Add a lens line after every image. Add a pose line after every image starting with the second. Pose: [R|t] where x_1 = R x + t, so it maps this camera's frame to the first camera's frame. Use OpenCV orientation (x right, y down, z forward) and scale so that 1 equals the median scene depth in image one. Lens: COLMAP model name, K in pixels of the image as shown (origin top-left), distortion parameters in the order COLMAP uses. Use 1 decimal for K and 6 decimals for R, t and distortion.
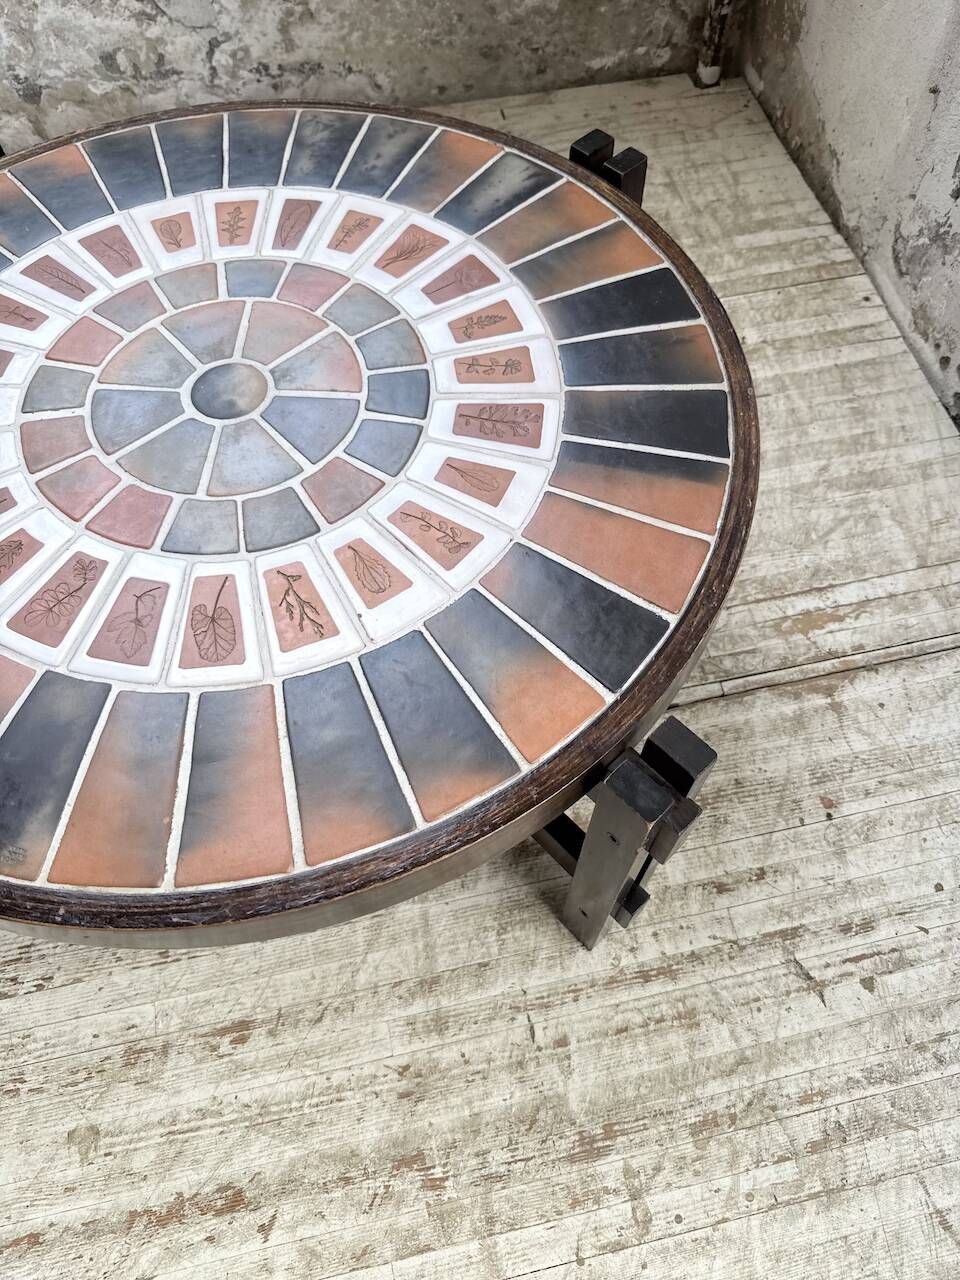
lens RADIAL K [[920.1, 0, 485.7], [0, 920.1, 651.4], [0, 0, 1]] dist [0.004236, -0.020391]
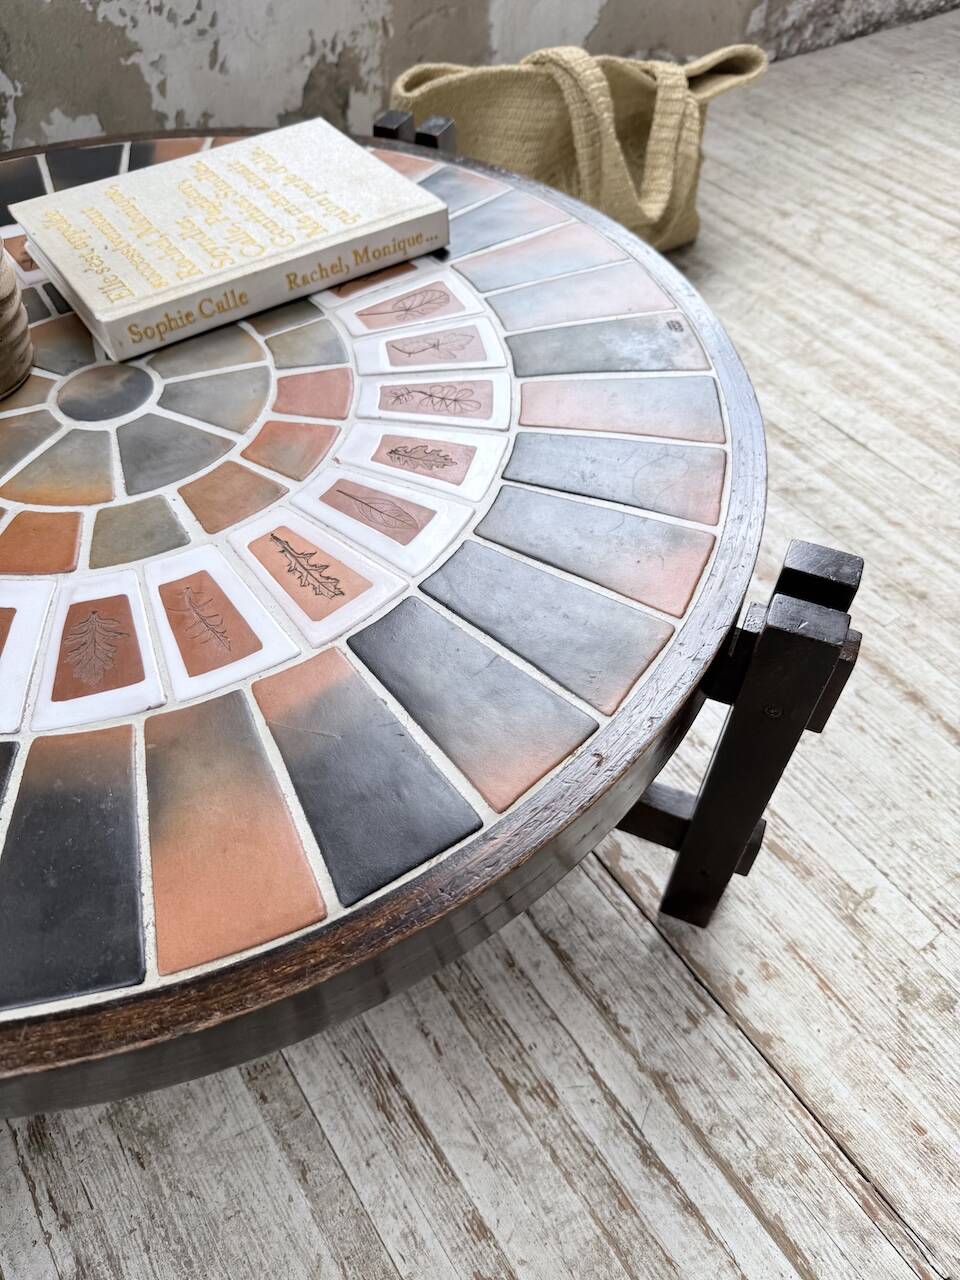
lens RADIAL K [[920.1, 0, 487.6], [0, 920.1, 646.6], [0, 0, 1]] dist [0.004236, -0.020391]
pose [[-0.386000, -0.709691, 0.589358, -0.905547], [0.804087, 0.054303, 0.592027, -0.416409], [-0.452160, 0.702418, 0.549692, 0.480208]]
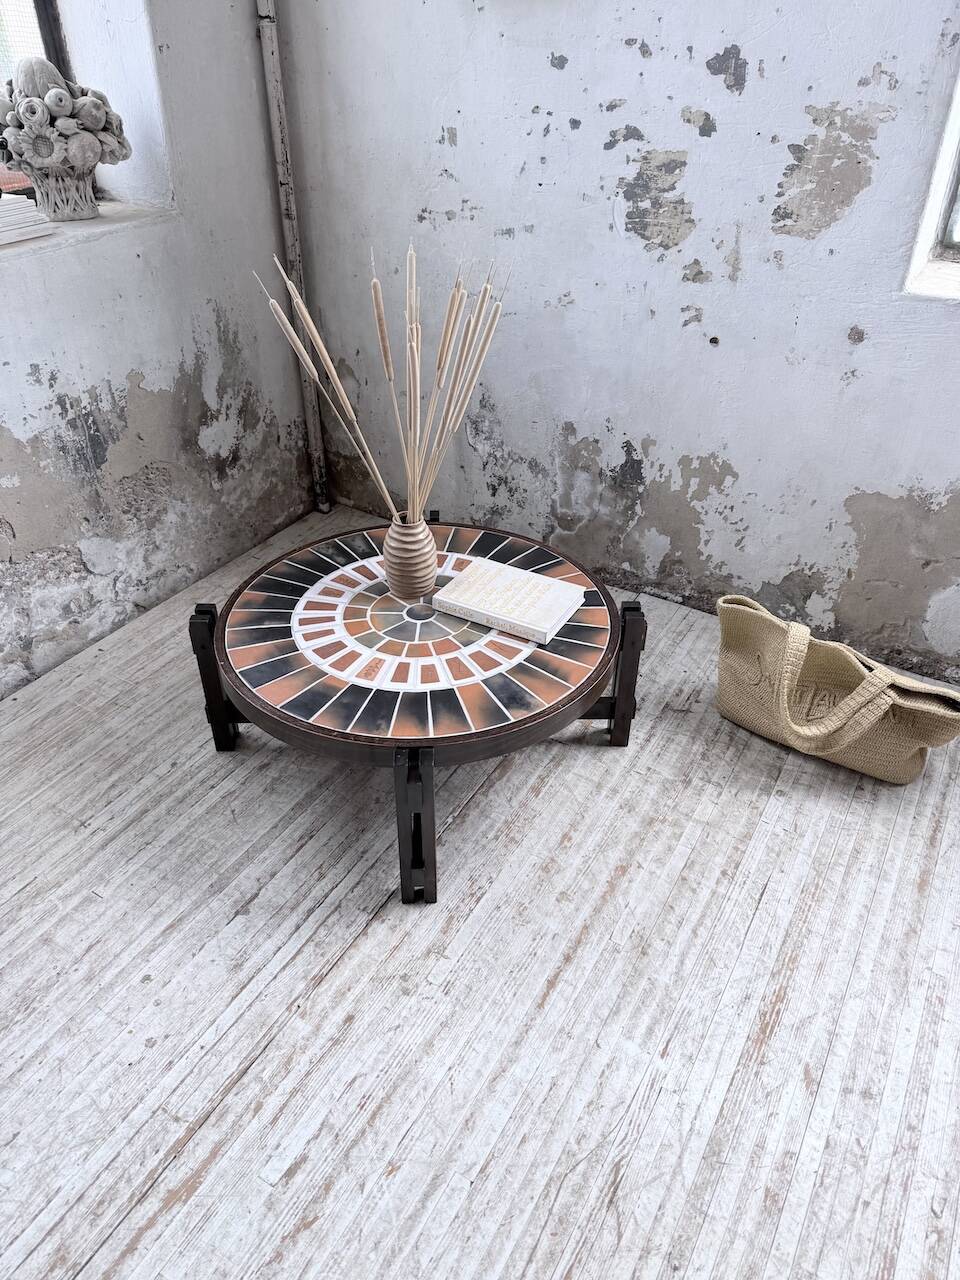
lens RADIAL K [[905.9, 0, 484.8], [0, 905.9, 639.0], [0, 0, 1]] dist [0.046523, -0.078110]
pose [[0.672920, -0.411462, 0.614717, -1.541594], [0.635942, 0.746263, -0.196643, 0.347648], [-0.377830, 0.523249, 0.763842, -0.878773]]
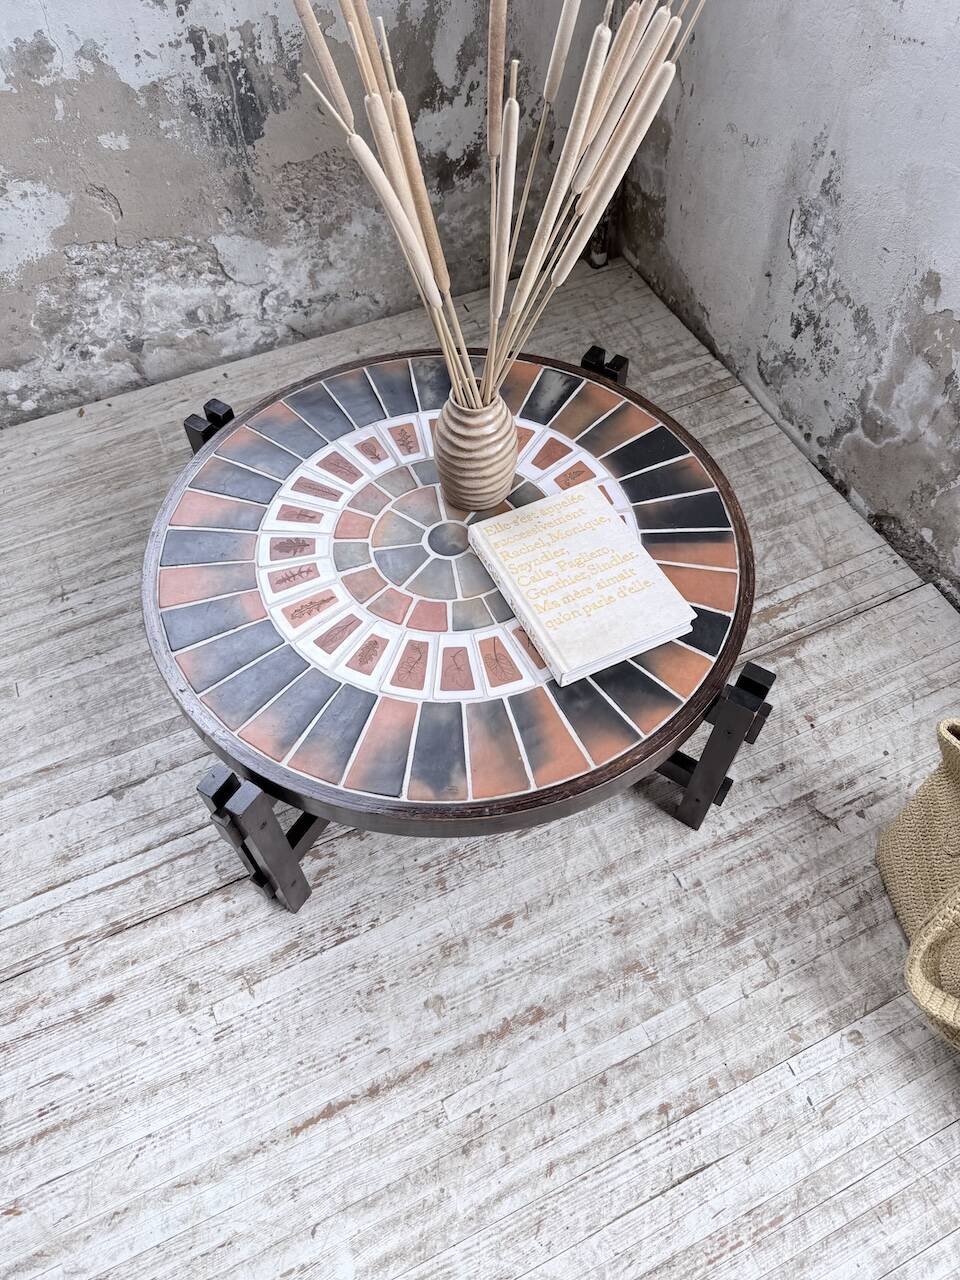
lens RADIAL K [[920.1, 0, 478.0], [0, 920.1, 644.7], [0, 0, 1]] dist [0.004236, -0.020391]
pose [[0.975036, -0.184675, 0.123288, -0.412879], [0.194353, 0.978313, -0.071632, 0.042184], [-0.107386, 0.093805, 0.989782, -0.614575]]
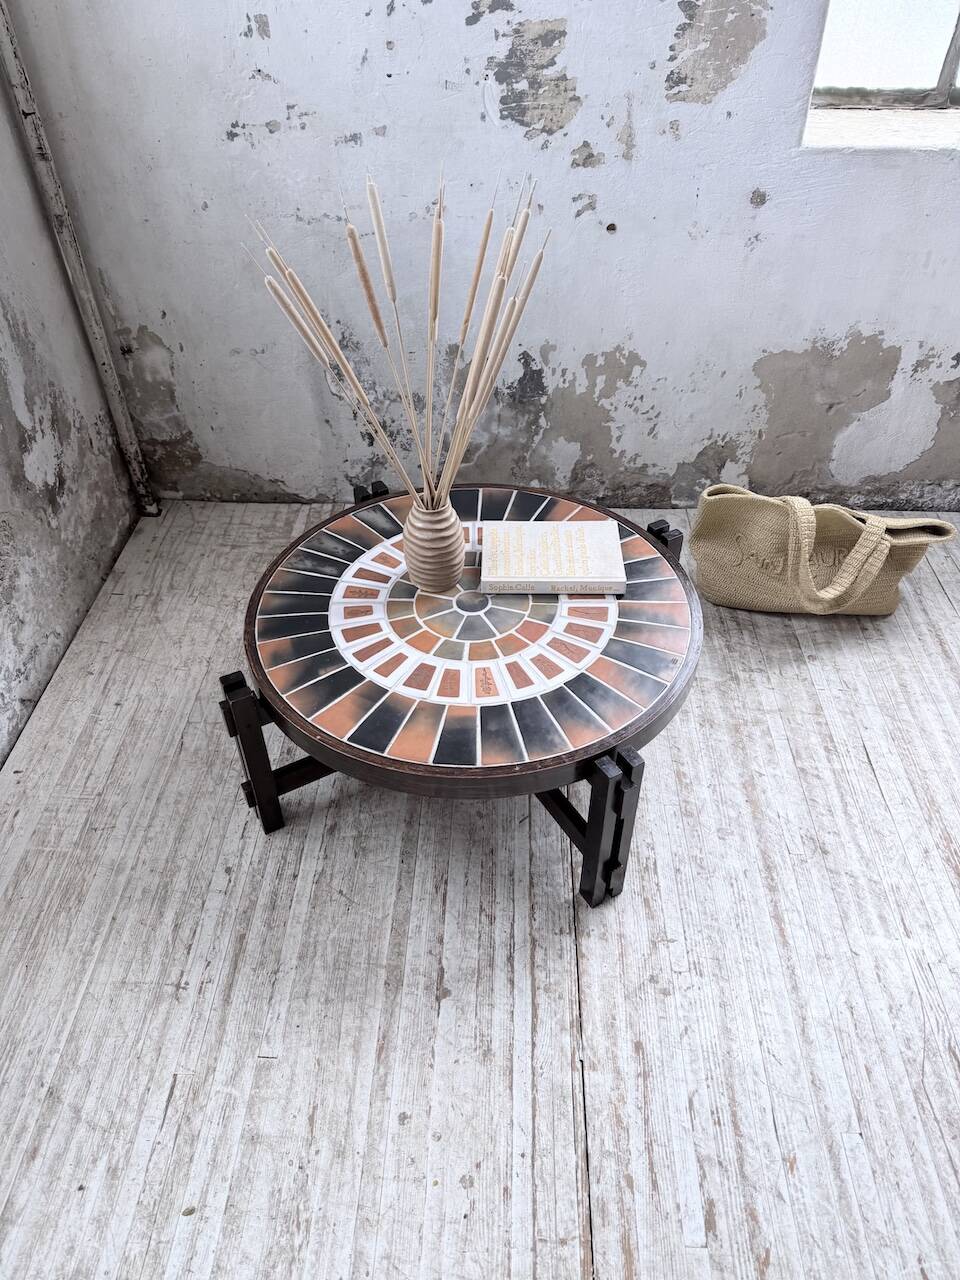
lens RADIAL K [[905.9, 0, 476.9], [0, 905.9, 641.7], [0, 0, 1]] dist [0.046523, -0.078110]
pose [[0.246271, -0.640968, 0.726987, -1.734872], [0.846592, 0.507432, 0.160604, -0.511118], [-0.471839, 0.575910, 0.667605, -0.412887]]
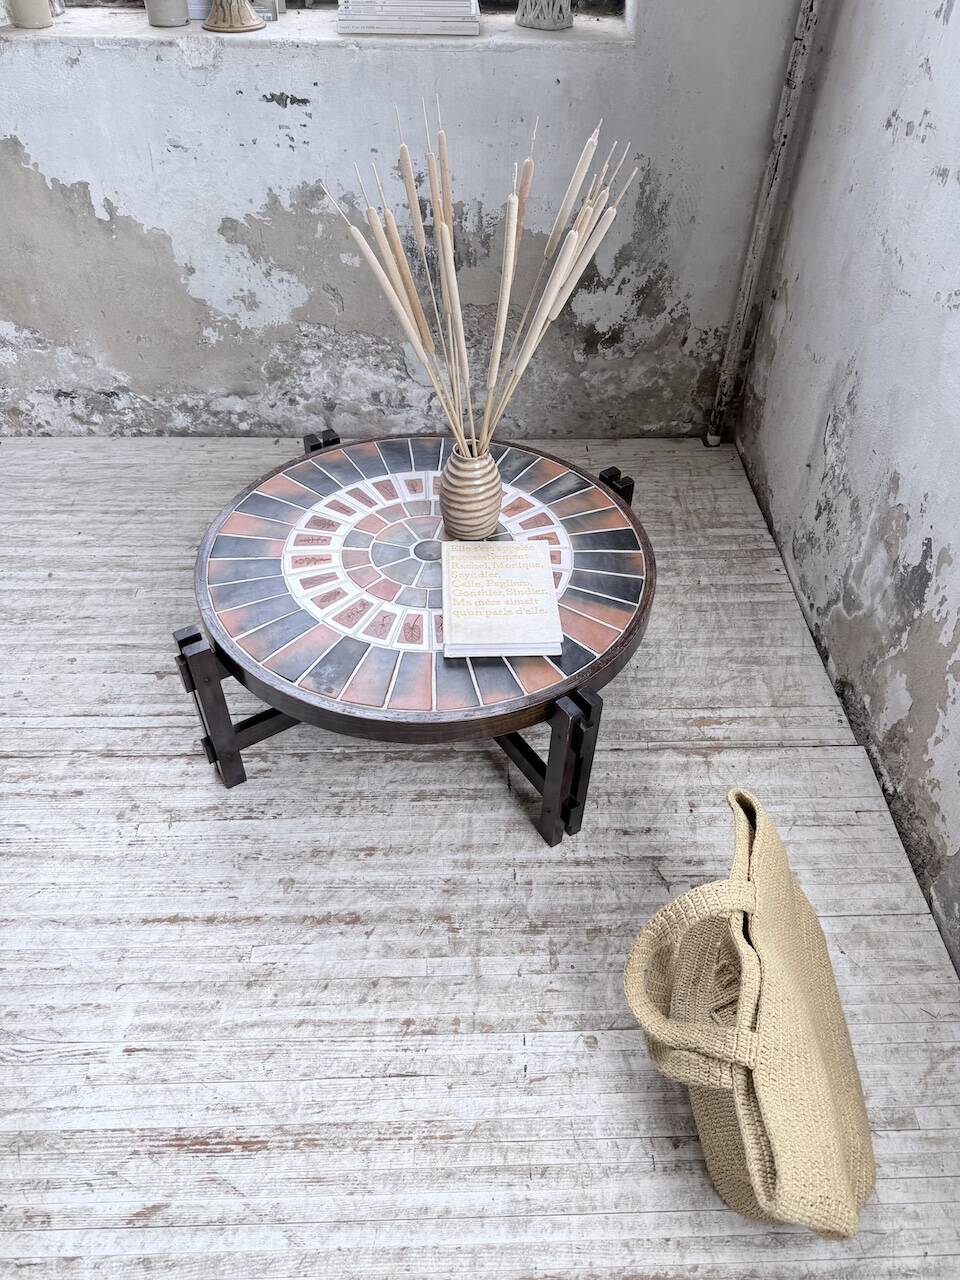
lens RADIAL K [[920.1, 0, 485.2], [0, 920.1, 641.0], [0, 0, 1]] dist [0.004236, -0.020391]
pose [[0.983391, 0.145384, -0.108653, 0.123330], [-0.170281, 0.946225, -0.275068, 0.470768], [0.062820, 0.289001, 0.955266, -0.976817]]
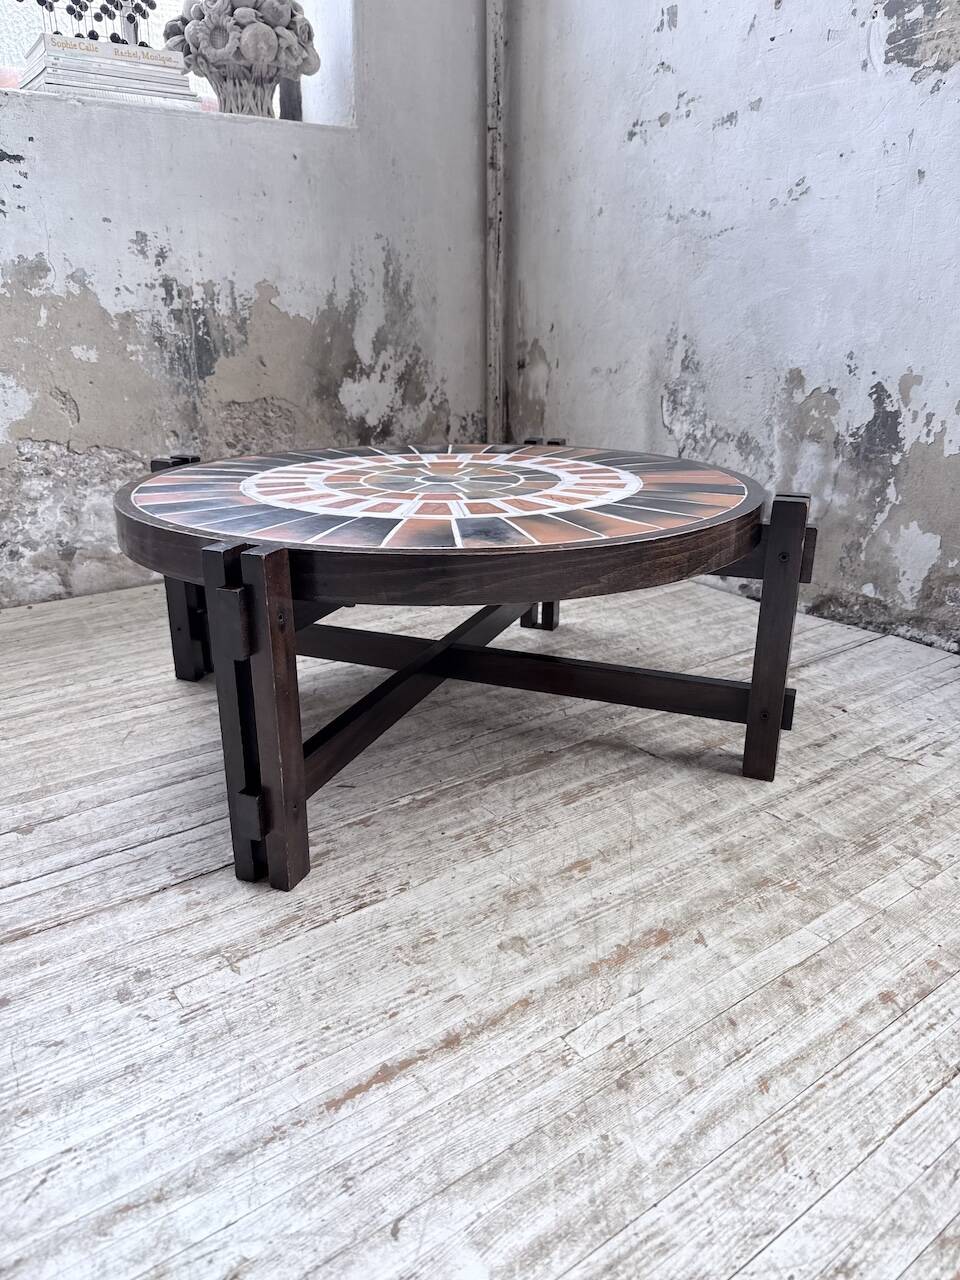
lens RADIAL K [[920.1, 0, 470.6], [0, 920.1, 631.8], [0, 0, 1]] dist [0.004236, -0.020391]
pose [[0.916987, -0.123593, 0.379289, -0.791216], [0.345001, 0.723043, -0.598484, 0.833094], [-0.200274, 0.679657, 0.705660, -0.019429]]
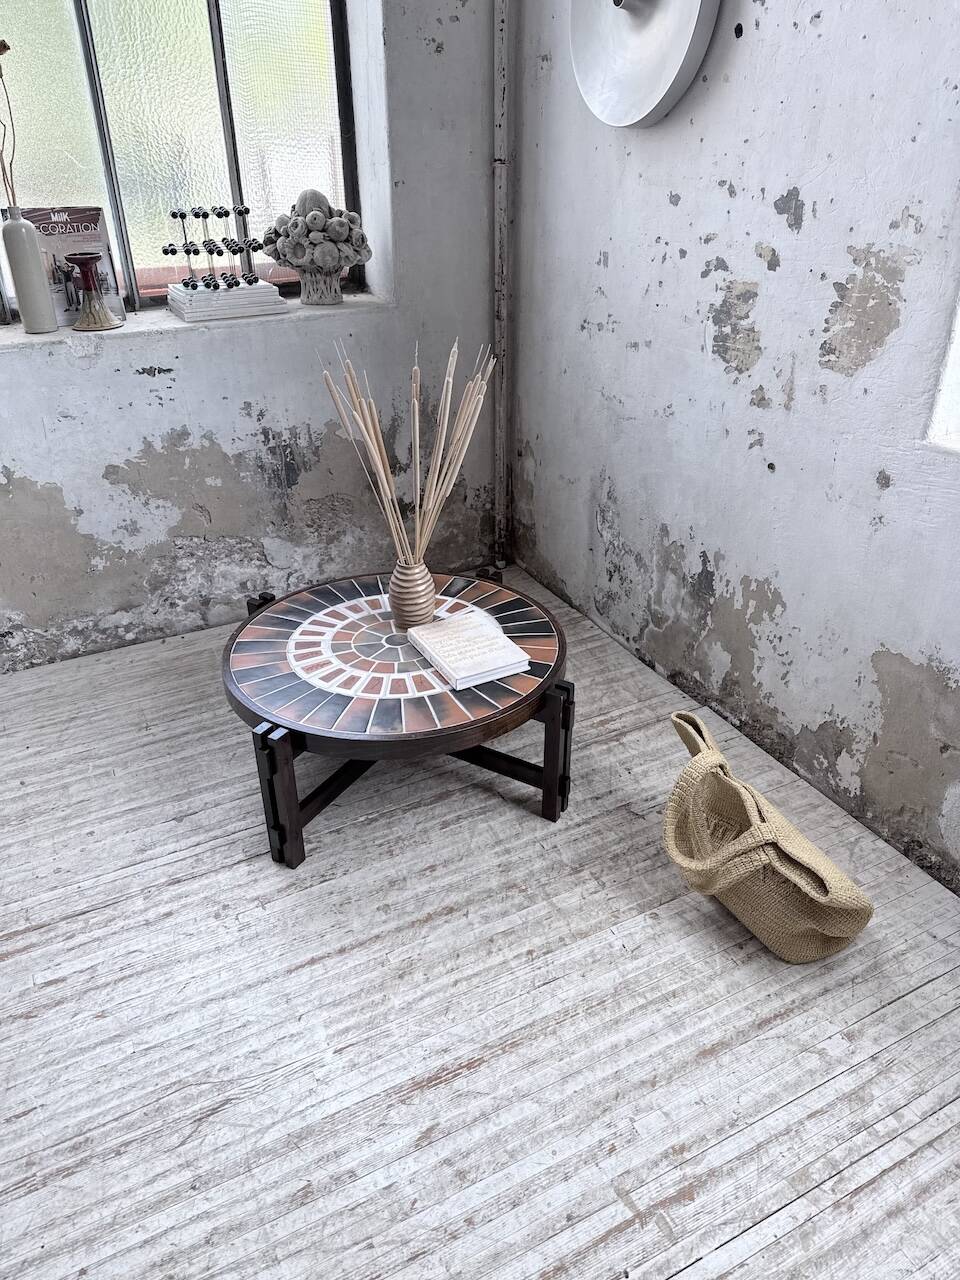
lens RADIAL K [[905.9, 0, 478.9], [0, 905.9, 630.1], [0, 0, 1]] dist [0.046523, -0.078110]
pose [[0.965980, -0.125122, 0.226336, -0.602596], [0.225887, 0.834356, -0.502817, 1.108620], [-0.125931, 0.536837, 0.834235, -1.379132]]
